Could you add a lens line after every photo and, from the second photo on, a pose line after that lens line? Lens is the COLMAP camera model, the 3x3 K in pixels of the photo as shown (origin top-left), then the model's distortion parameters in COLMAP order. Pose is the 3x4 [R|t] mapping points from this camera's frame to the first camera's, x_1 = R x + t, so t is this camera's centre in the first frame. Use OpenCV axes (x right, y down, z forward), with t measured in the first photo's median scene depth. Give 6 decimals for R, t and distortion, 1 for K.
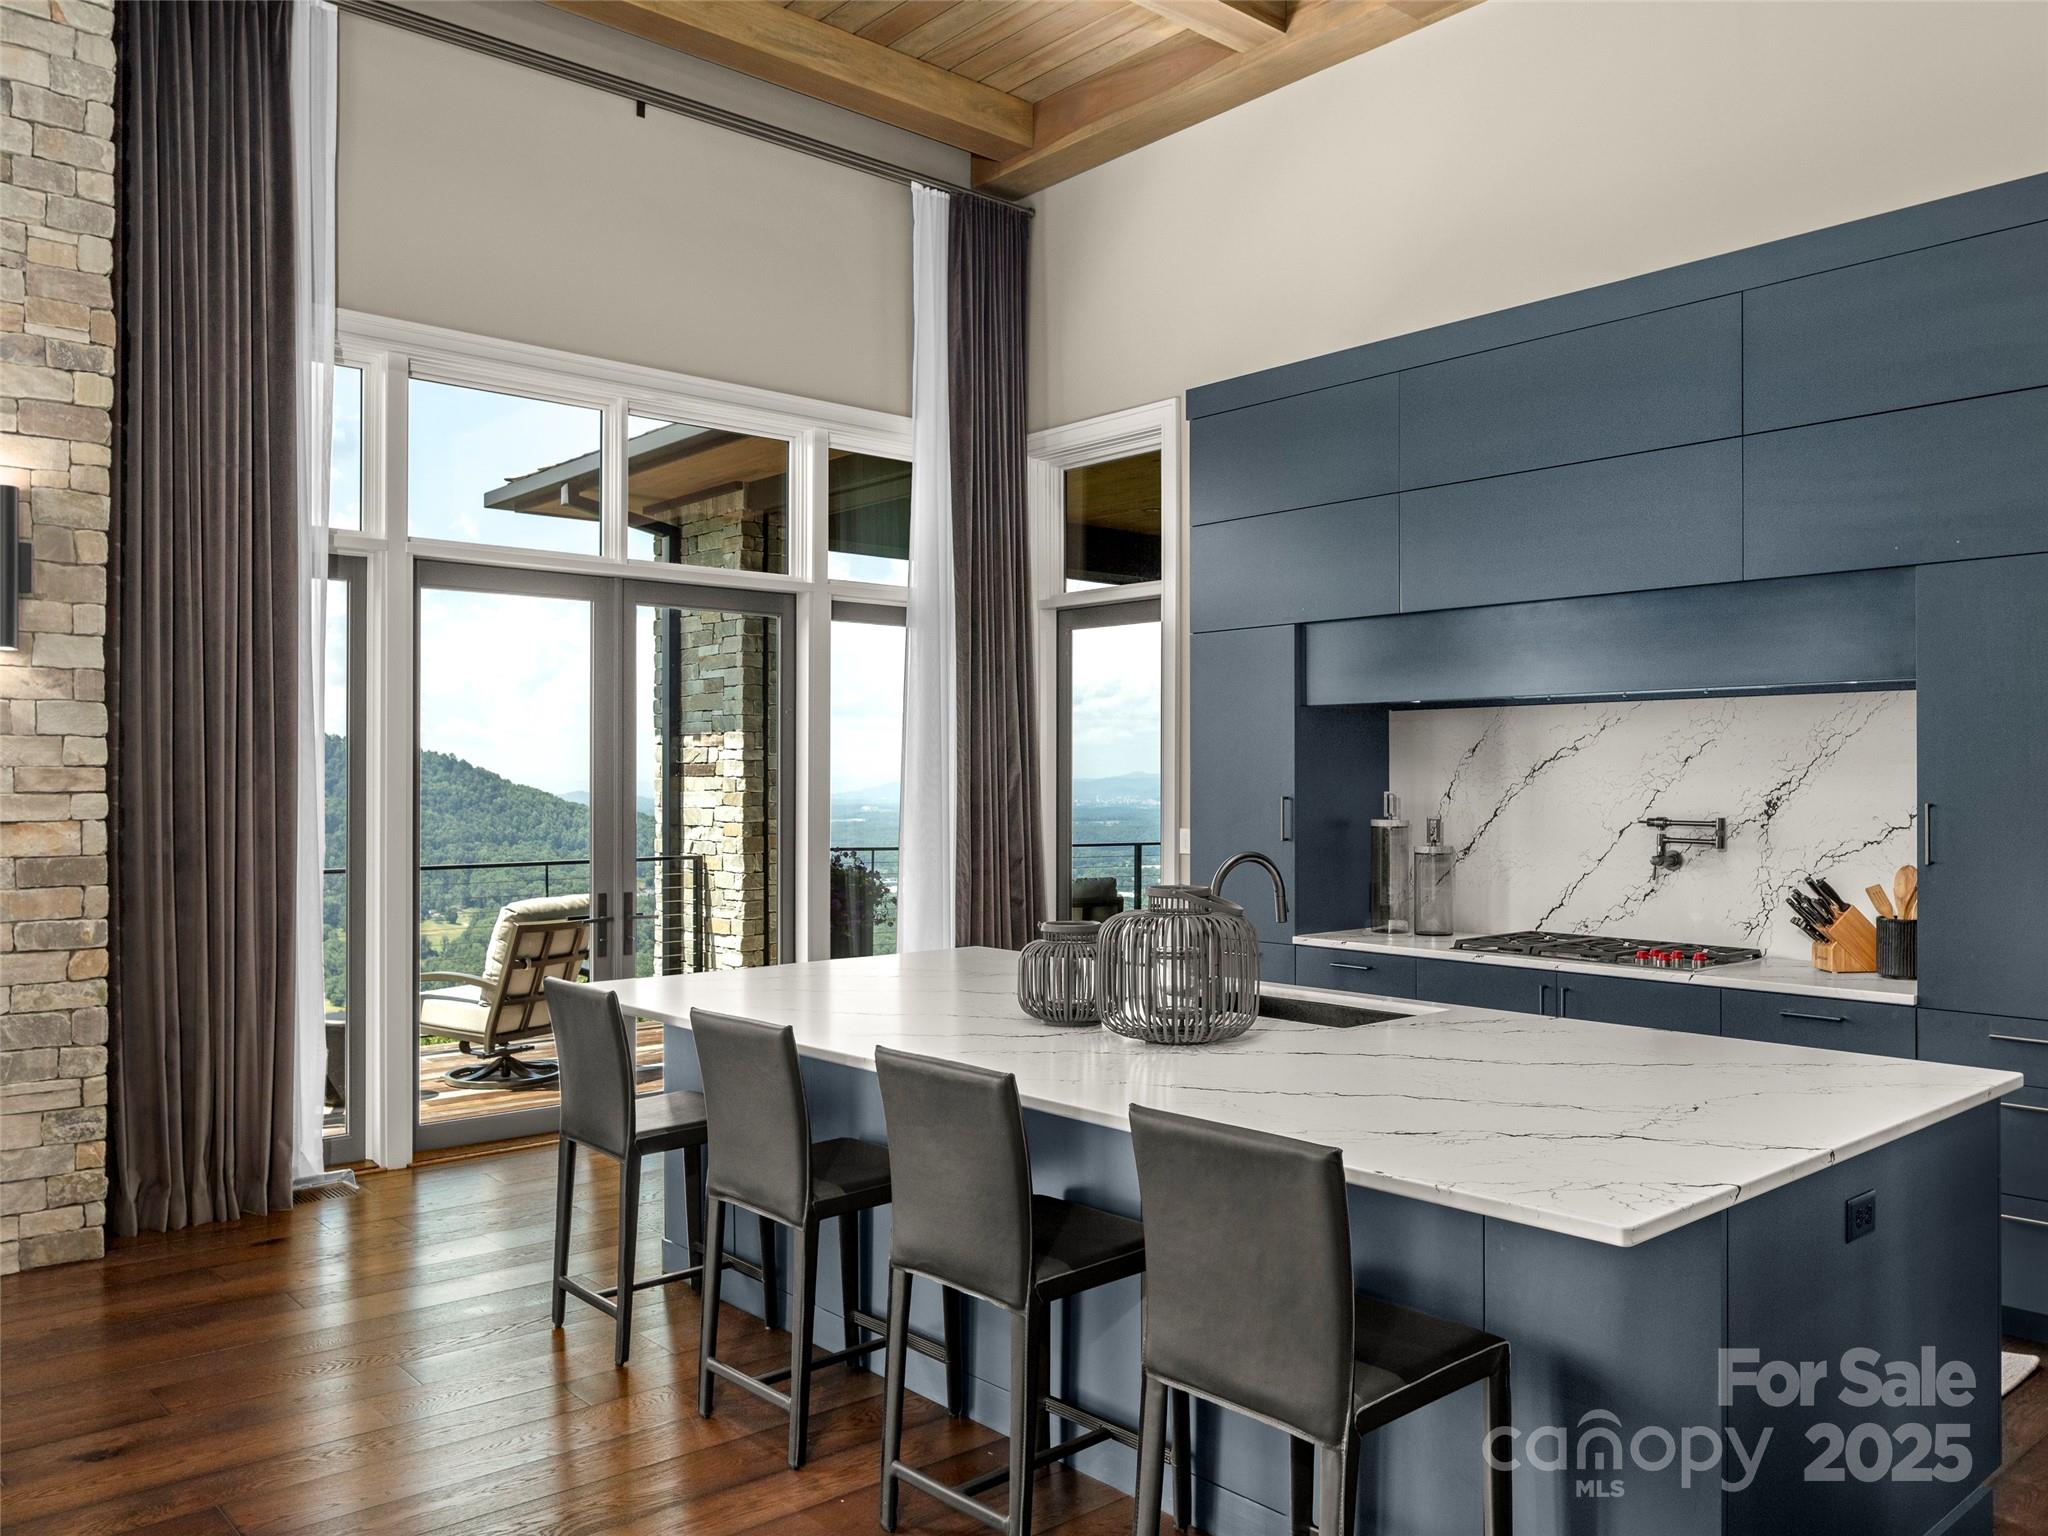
lens RADIAL K [[1558.5, 0, 1024.0], [0, 1558.5, 768.0], [0, 0, 1]] dist [-0.004462, 0.002164]
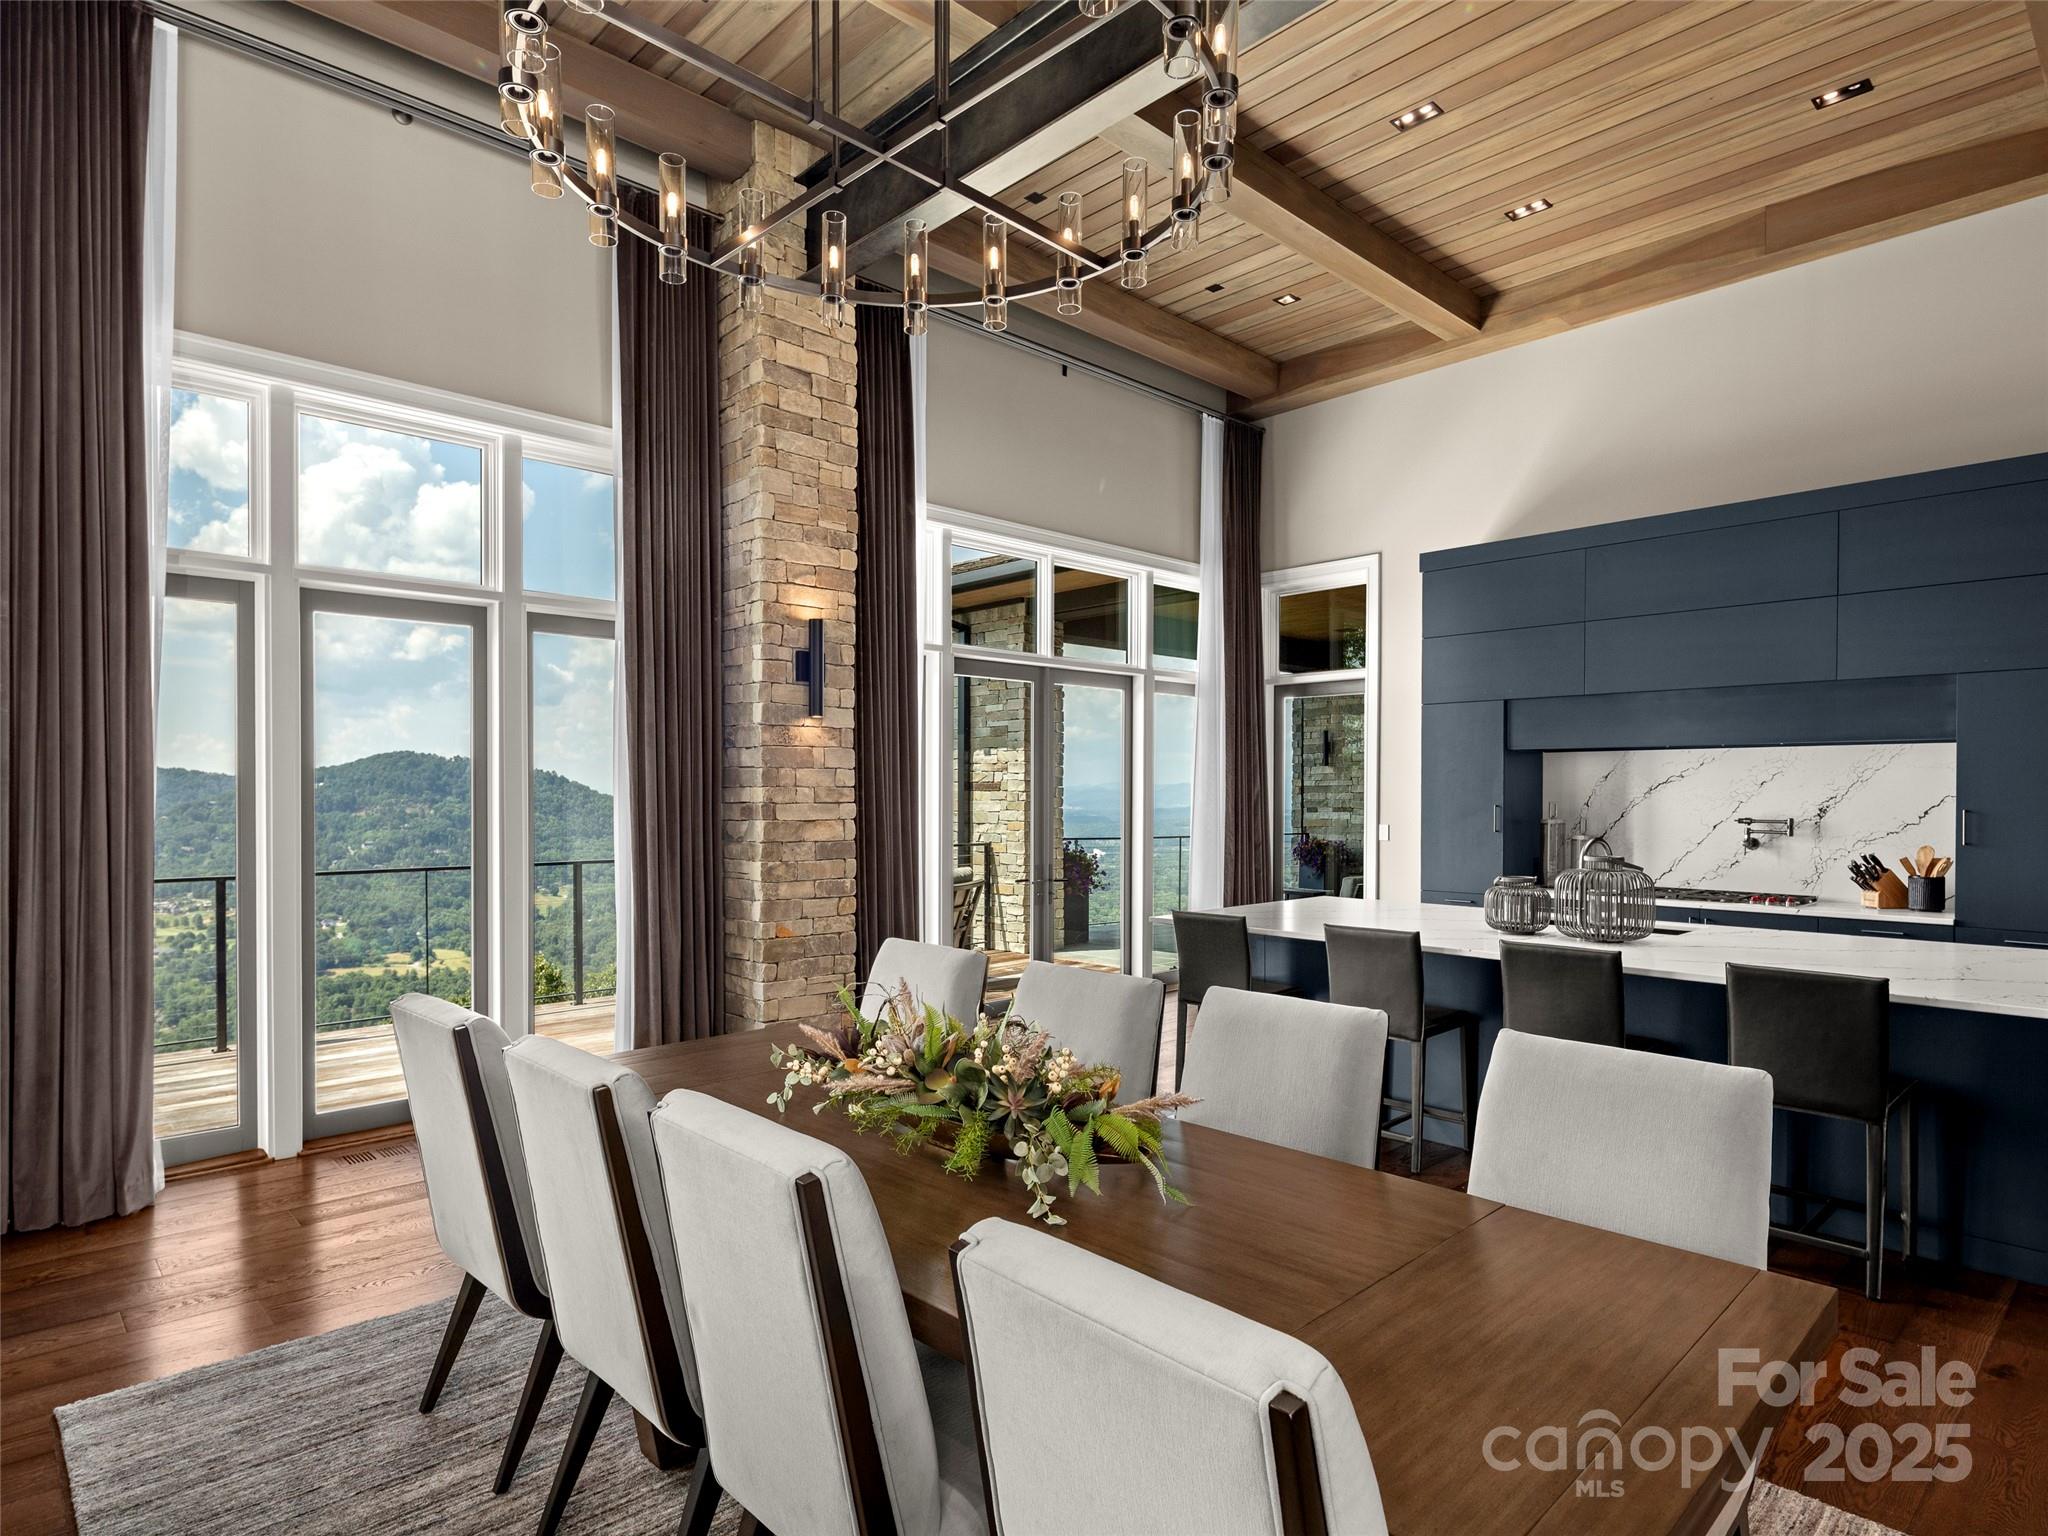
lens RADIAL K [[1117.6, 0, 1024.8], [0, 1117.6, 799.8], [0, 0, 1]] dist [0.003972, 0.000935]
pose [[0.999596, 0.000776, 0.028427, -0.403182], [-0.001210, 0.999883, 0.015245, -0.005128], [-0.028412, -0.015273, 0.999480, -0.181024]]
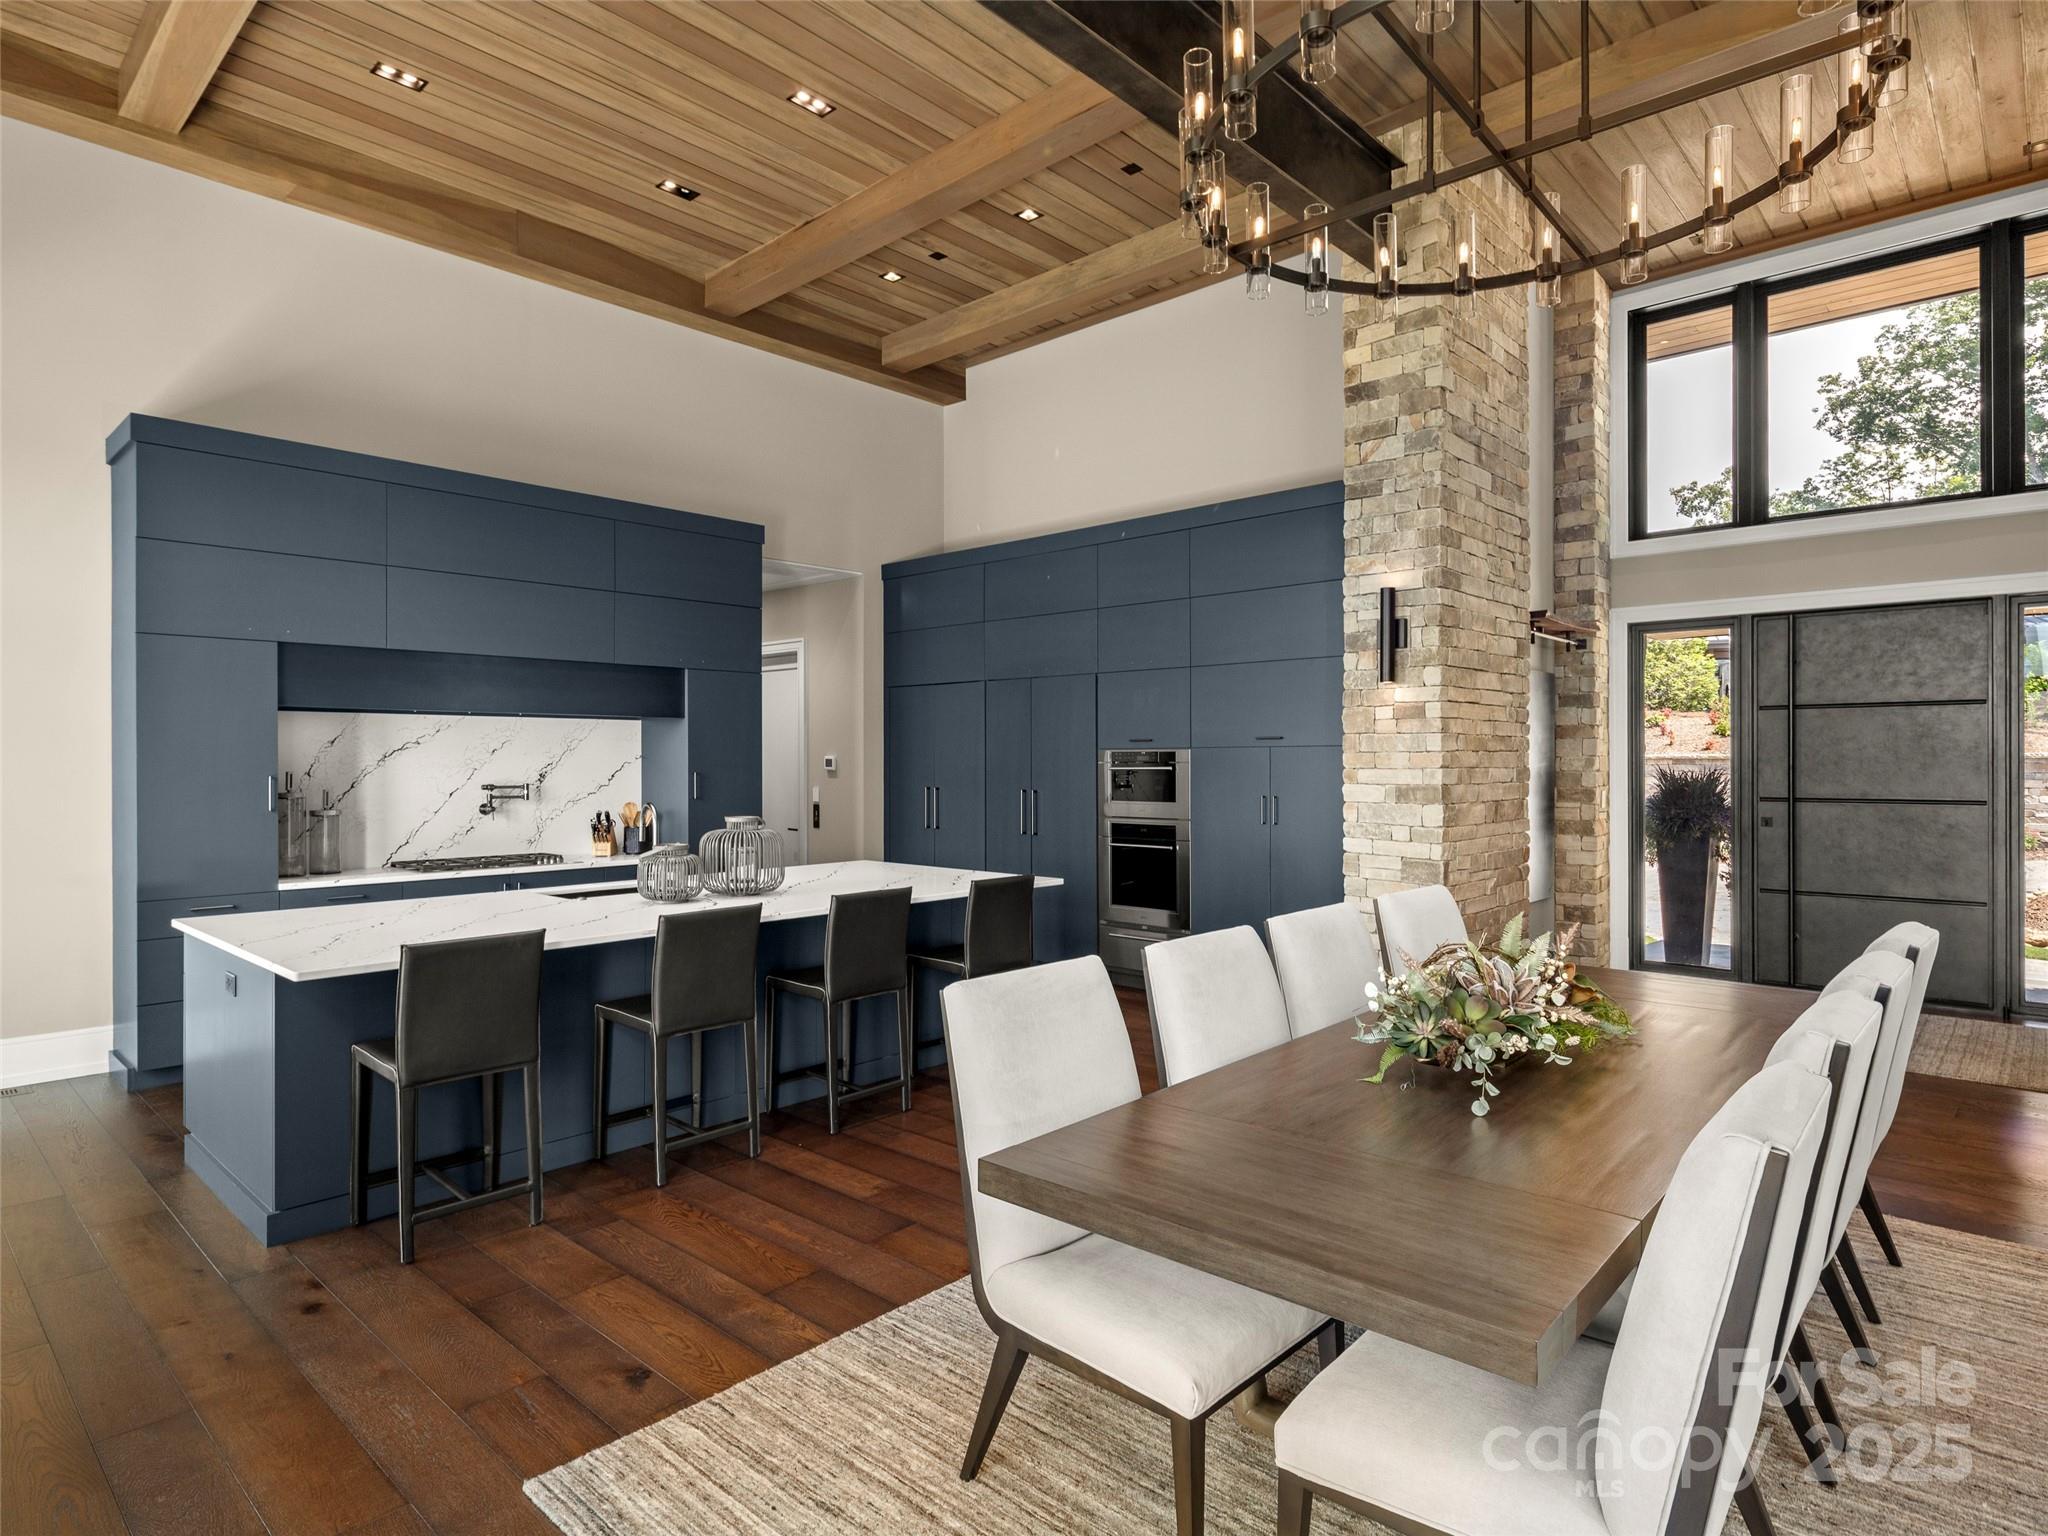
lens RADIAL K [[1137.8, 0, 1024.0], [0, 1137.8, 768.0], [0, 0, 1]] dist [-0.004864, -0.001409]
pose [[-0.091435, -0.009124, 0.995769, -0.911331], [-0.008945, 0.999925, 0.008341, -0.002477], [-0.995771, -0.008145, -0.091510, 0.525658]]
